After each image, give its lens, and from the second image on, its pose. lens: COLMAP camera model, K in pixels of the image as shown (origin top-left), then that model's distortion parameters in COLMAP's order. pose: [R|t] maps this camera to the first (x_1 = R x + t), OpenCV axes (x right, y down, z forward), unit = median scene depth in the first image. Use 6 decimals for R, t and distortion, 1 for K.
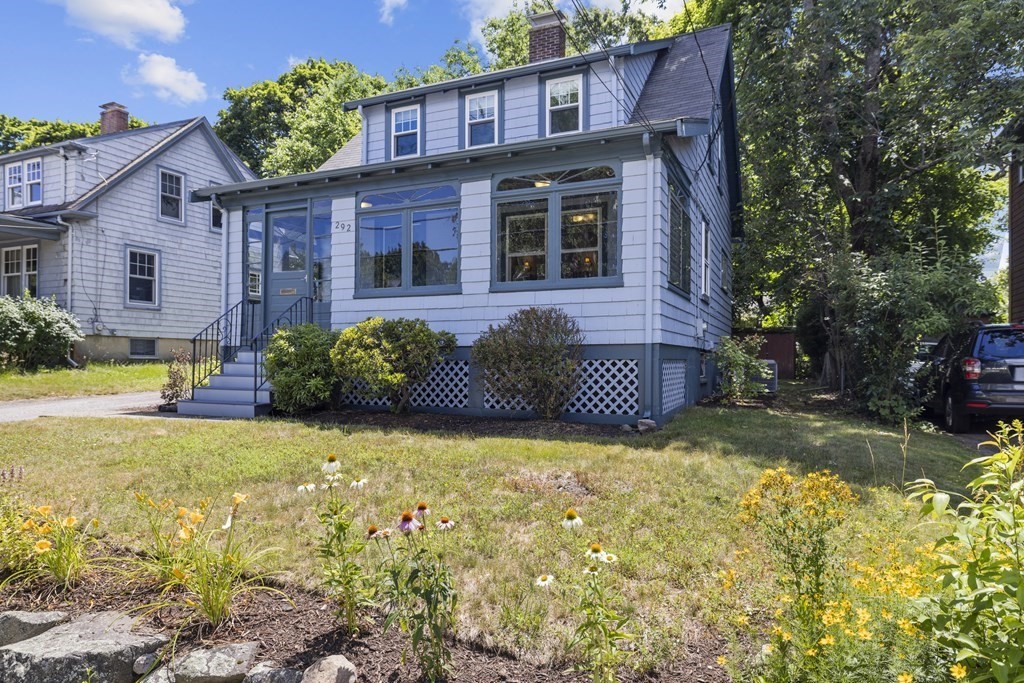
lens RADIAL K [[622.3, 0, 514.0], [0, 622.3, 356.0], [0, 0, 1]] dist [-0.013870, 0.000495]
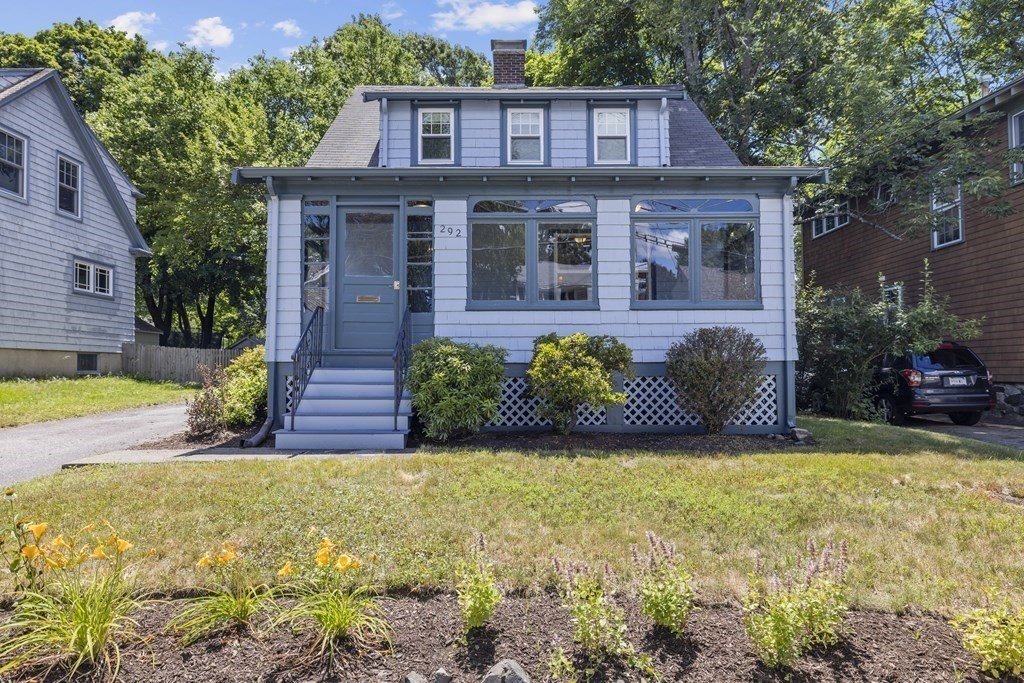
lens RADIAL K [[596.5, 0, 512.0], [0, 596.5, 341.5], [0, 0, 1]] dist [-0.016105, 0.001342]
pose [[0.914562, 0.012679, 0.404246, -0.425230], [0.003947, 0.999181, -0.040269, -0.008592], [-0.404425, 0.038424, 0.913763, 0.134562]]
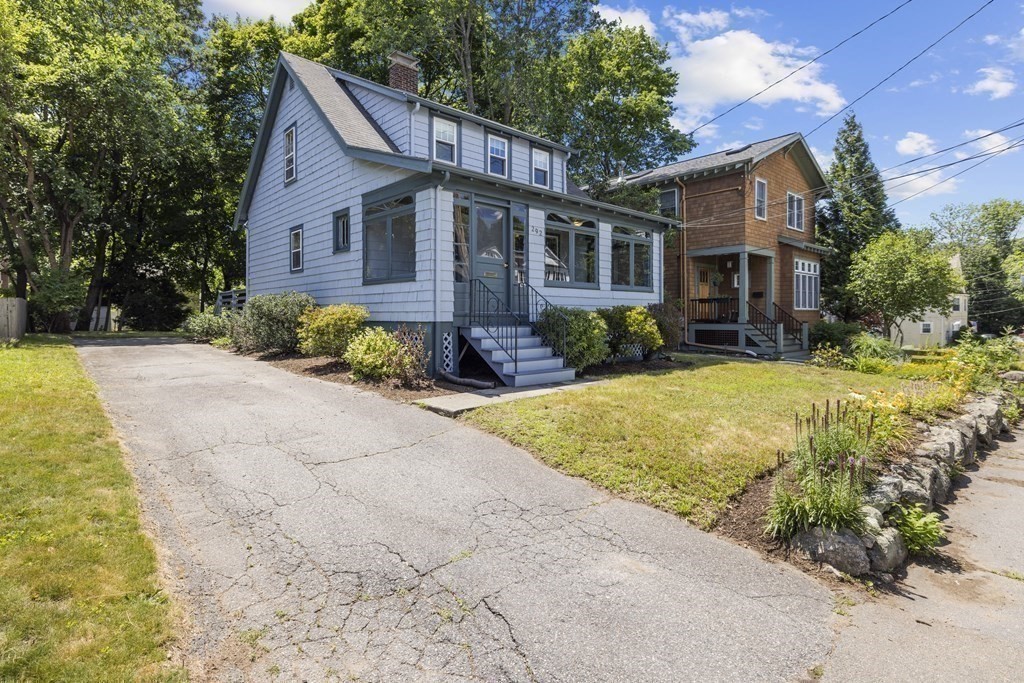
lens RADIAL K [[523.0, 0, 512.9], [0, 523.0, 326.6], [0, 0, 1]] dist [-0.000080, -0.000011]
pose [[0.405748, -0.009394, 0.913937, -1.026167], [0.007789, 0.999946, 0.006821, -0.010415], [-0.913952, 0.004351, 0.405800, 0.466936]]
